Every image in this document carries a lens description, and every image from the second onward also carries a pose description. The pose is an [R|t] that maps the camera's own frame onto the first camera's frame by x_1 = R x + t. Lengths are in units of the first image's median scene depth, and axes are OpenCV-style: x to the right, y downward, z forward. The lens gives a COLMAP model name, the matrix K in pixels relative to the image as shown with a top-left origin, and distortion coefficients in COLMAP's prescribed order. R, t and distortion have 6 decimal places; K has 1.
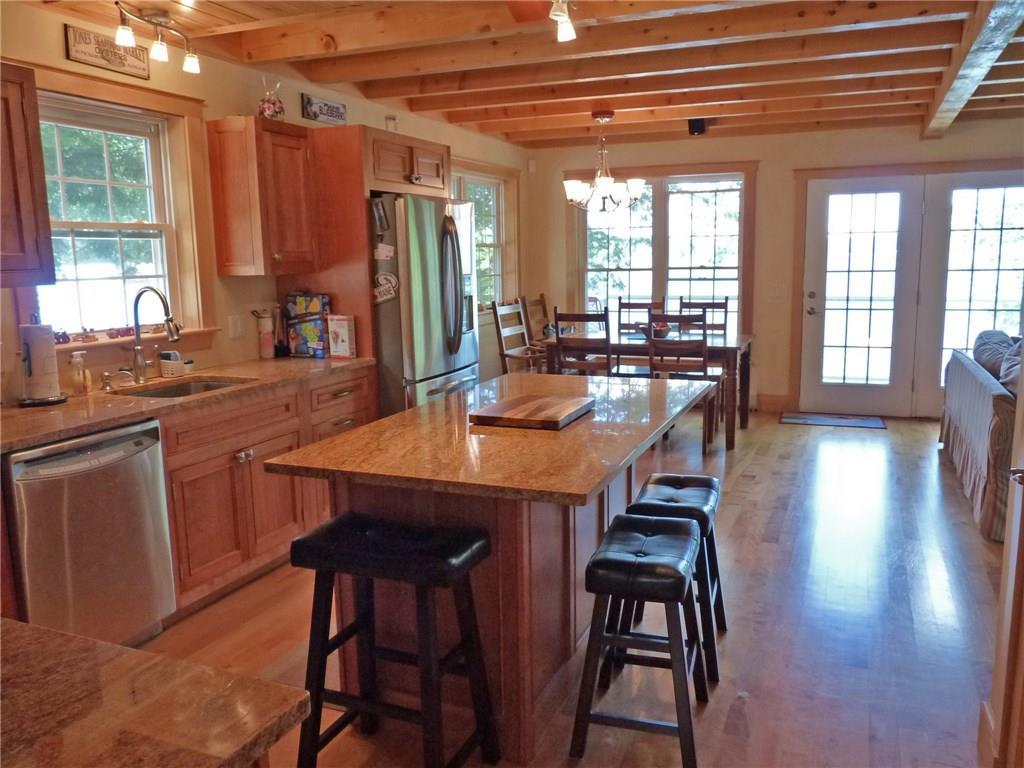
lens RADIAL K [[825.8, 0, 511.6], [0, 825.8, 388.9], [0, 0, 1]] dist [-0.011961, 0.002527]
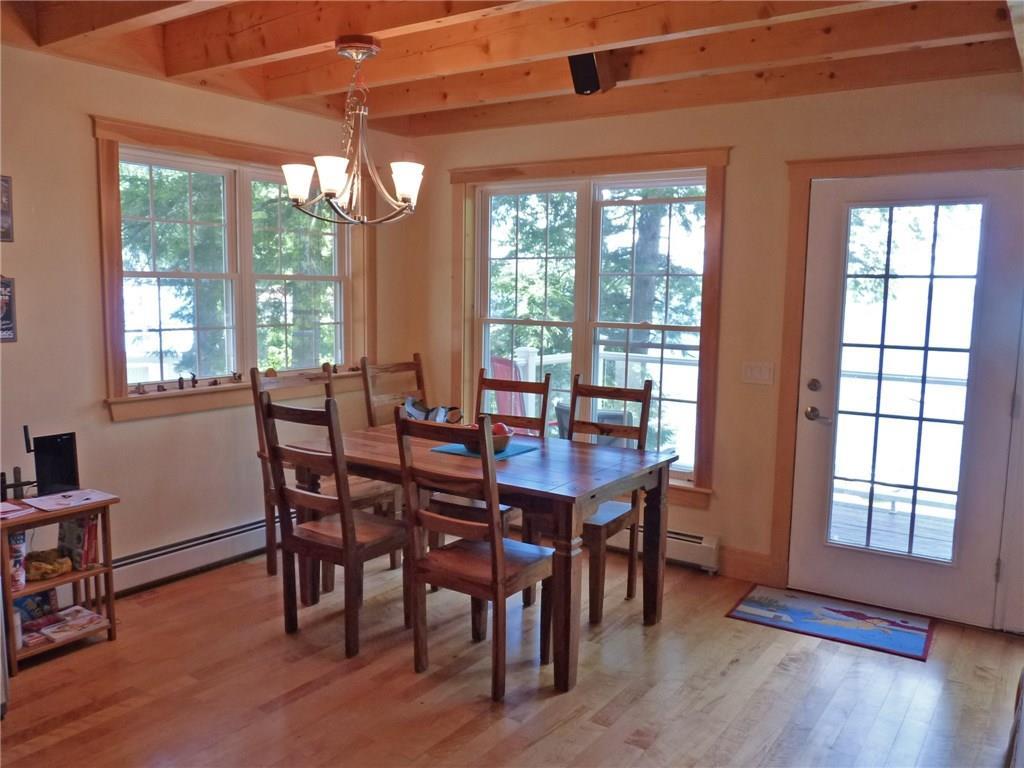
lens RADIAL K [[825.8, 0, 511.6], [0, 825.8, 388.9], [0, 0, 1]] dist [-0.011961, 0.002527]
pose [[0.979054, 0.059309, -0.194771, 0.441653], [-0.066273, 0.997367, -0.029430, -0.131747], [0.192513, 0.041721, 0.980407, 0.668065]]
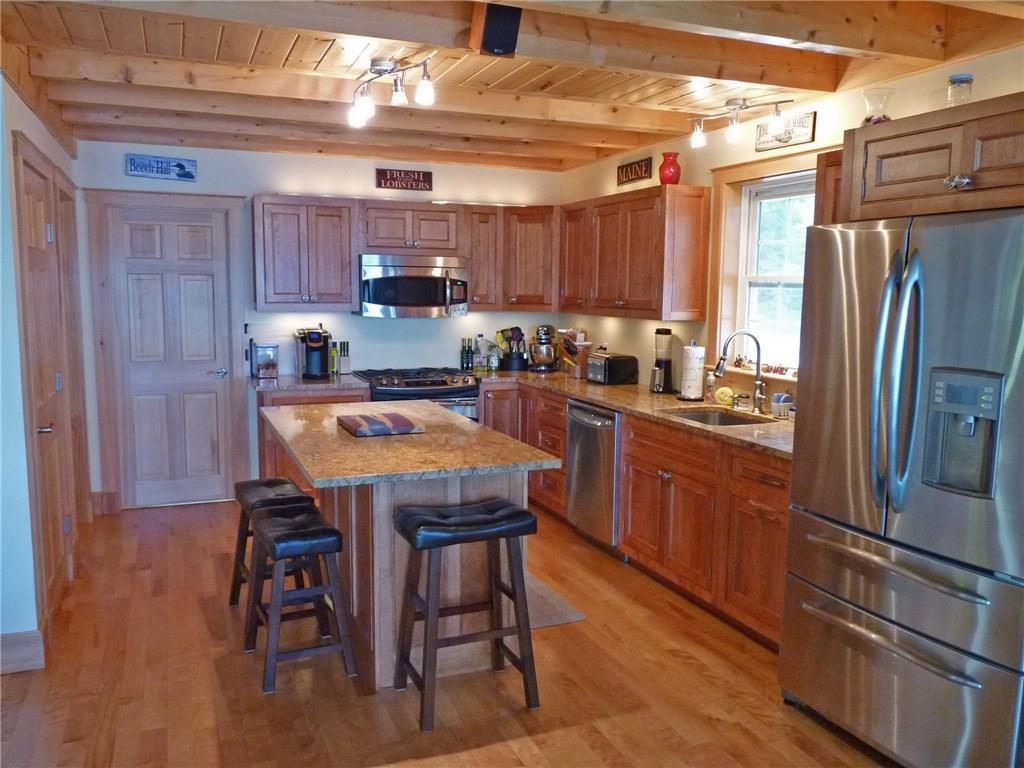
lens RADIAL K [[825.8, 0, 511.6], [0, 825.8, 388.9], [0, 0, 1]] dist [-0.011961, 0.002527]
pose [[-0.706137, 0.098786, -0.701150, 0.518359], [-0.112019, 0.962165, 0.248377, -0.246321], [0.699158, 0.253930, -0.668354, 1.295568]]
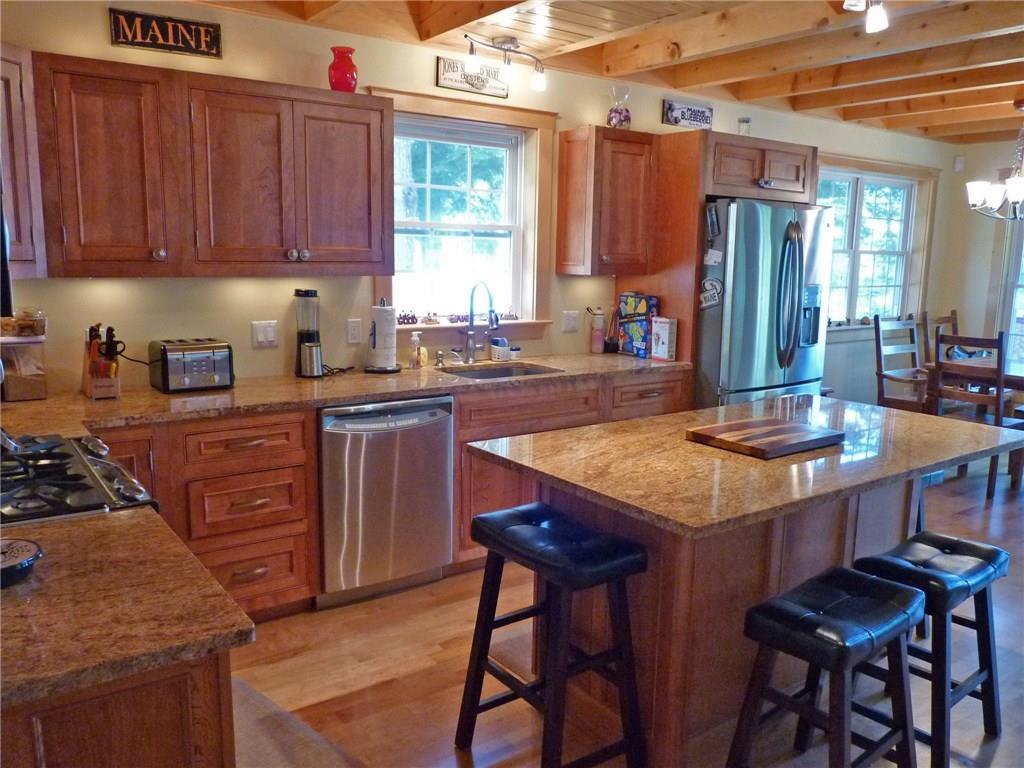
lens RADIAL K [[825.8, 0, 511.6], [0, 825.8, 388.9], [0, 0, 1]] dist [-0.011961, 0.002527]
pose [[0.854160, 0.119269, -0.506148, 0.159679], [-0.117262, 0.992449, 0.035974, -0.017090], [0.506617, 0.028624, 0.861696, 0.030649]]
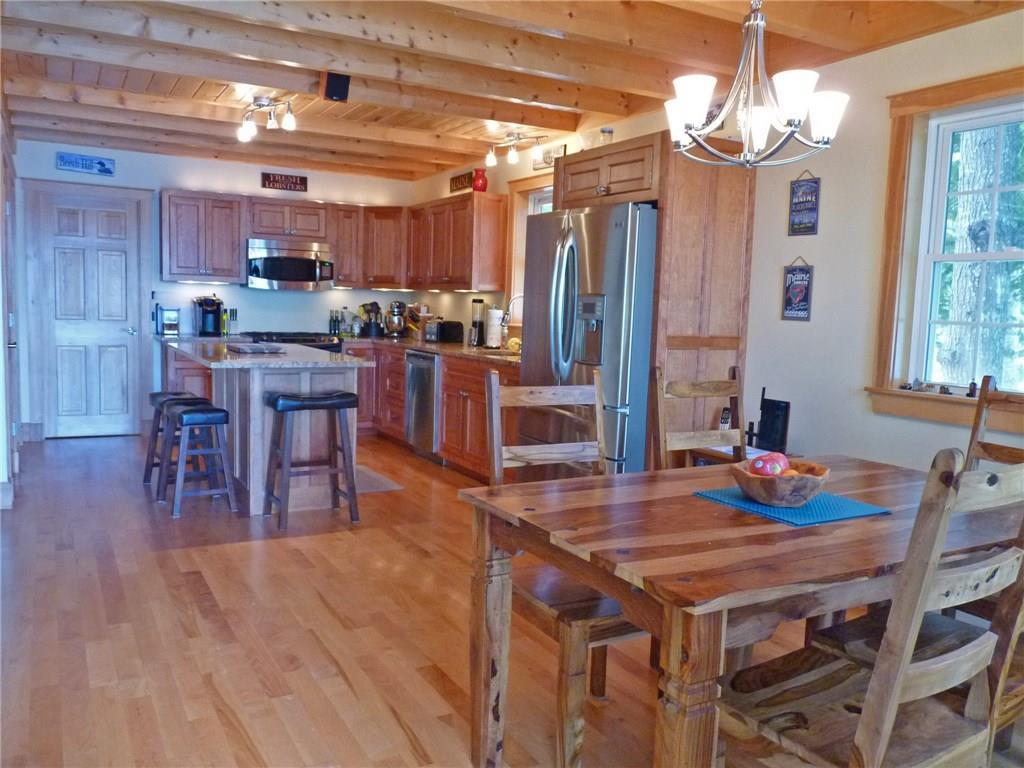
lens RADIAL K [[825.8, 0, 511.6], [0, 825.8, 388.9], [0, 0, 1]] dist [-0.011961, 0.002527]
pose [[-0.615767, 0.079298, -0.783928, 0.747264], [-0.148927, 0.965276, 0.214623, -0.243817], [0.773726, 0.248906, -0.582575, 1.652523]]
